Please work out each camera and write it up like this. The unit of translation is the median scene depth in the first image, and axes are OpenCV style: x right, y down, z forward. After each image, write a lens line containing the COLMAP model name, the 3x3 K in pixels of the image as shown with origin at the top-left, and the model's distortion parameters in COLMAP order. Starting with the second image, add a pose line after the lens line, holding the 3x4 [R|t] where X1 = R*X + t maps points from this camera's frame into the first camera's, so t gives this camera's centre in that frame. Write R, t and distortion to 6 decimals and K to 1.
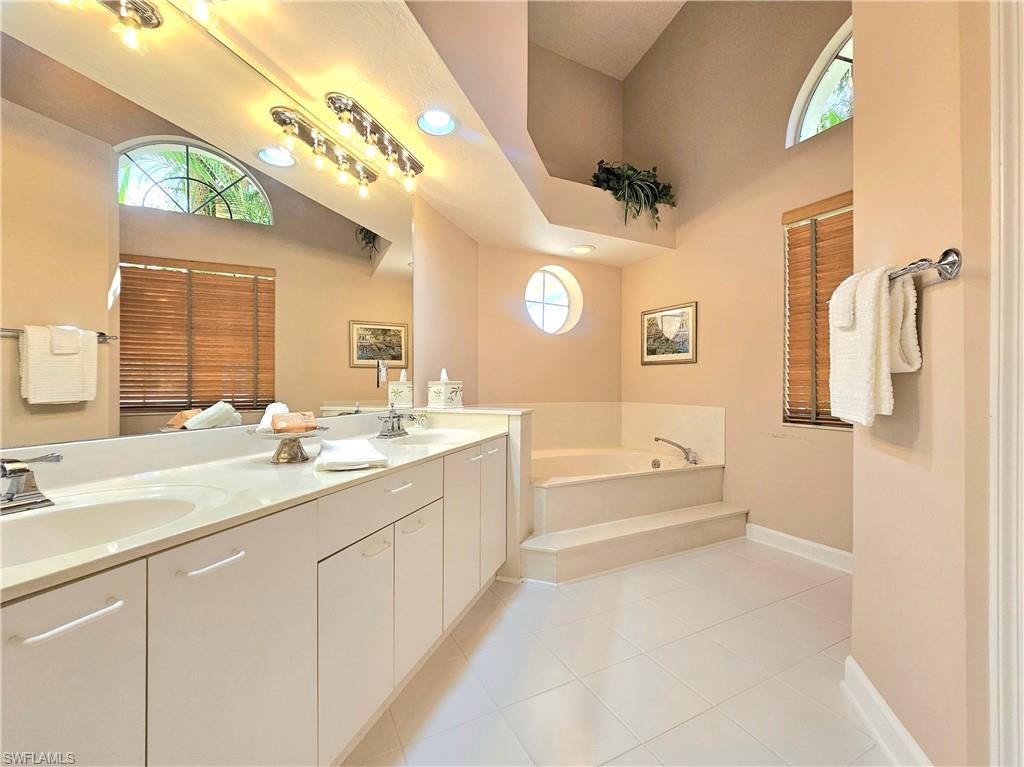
lens RADIAL K [[440.4, 0, 523.8], [0, 440.4, 382.6], [0, 0, 1]] dist [0.000101, 0.000538]
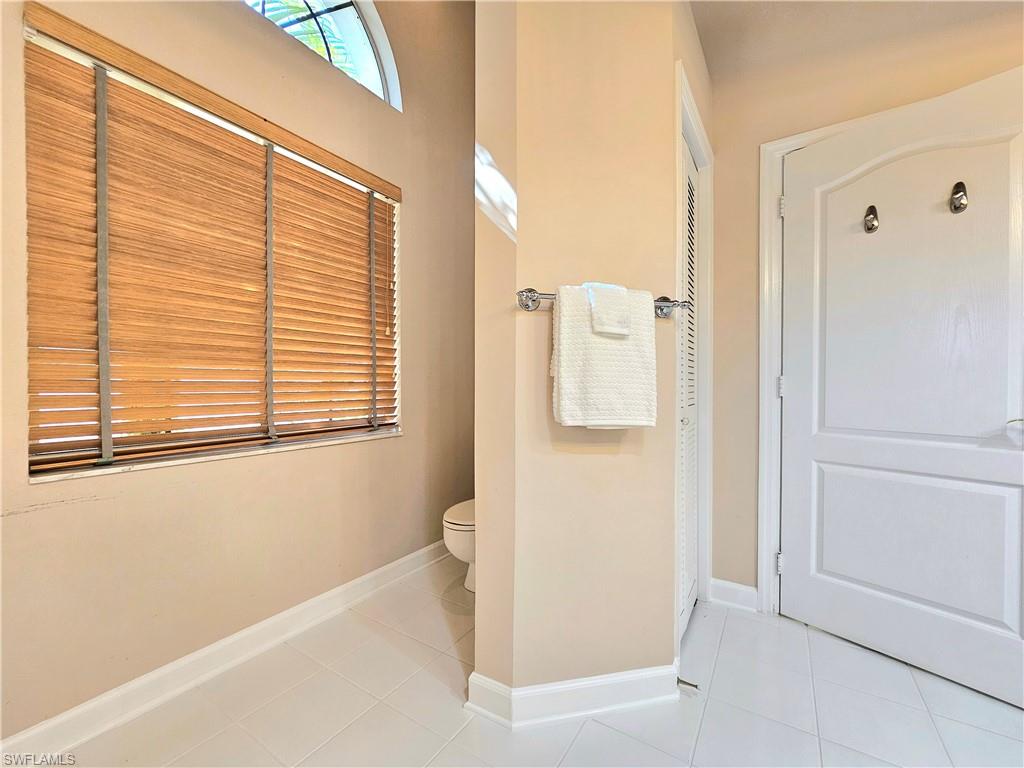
lens RADIAL K [[421.9, 0, 511.7], [0, 421.9, 389.5], [0, 0, 1]] dist [-0.000601, -0.000212]
pose [[-0.486974, -0.013257, 0.873316, -0.008012], [-0.007010, 0.999912, 0.011270, -0.005213], [-0.873388, -0.000634, -0.487024, 0.802893]]
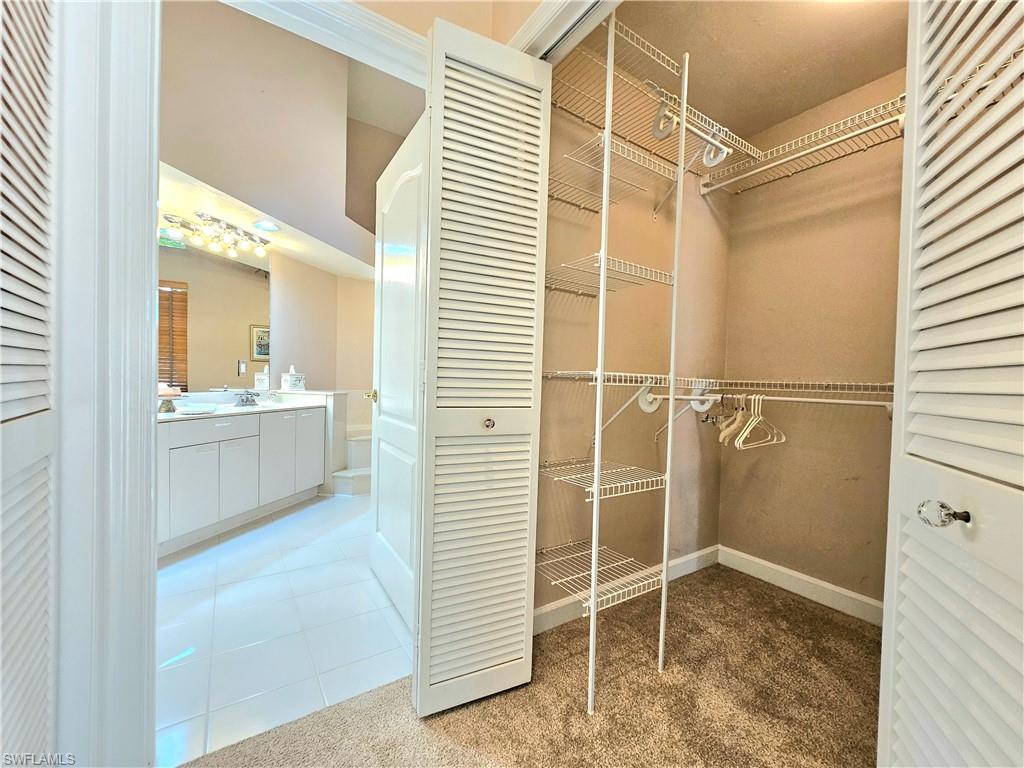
lens RADIAL K [[439.9, 0, 526.3], [0, 439.9, 389.1], [0, 0, 1]] dist [-0.001246, -0.000036]
pose [[0.995267, 0.018307, 0.095439, 0.453771], [-0.021161, 0.999356, 0.028985, -0.008664], [-0.094847, -0.030868, 0.995013, -0.570791]]
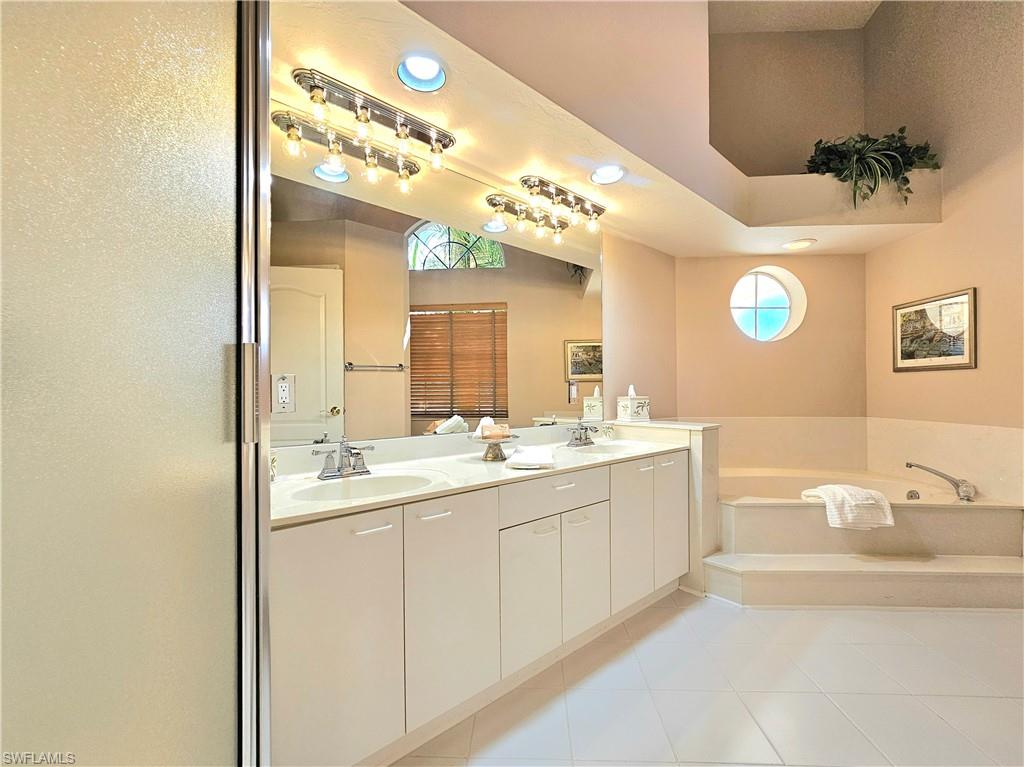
lens RADIAL K [[450.6, 0, 511.3], [0, 450.6, 388.3], [0, 0, 1]] dist [-0.001756, -0.000414]
pose [[0.856765, -0.014002, -0.515517, 0.126339], [0.012383, 0.999902, -0.006579, -0.018104], [0.515558, -0.000747, 0.856854, -0.093627]]
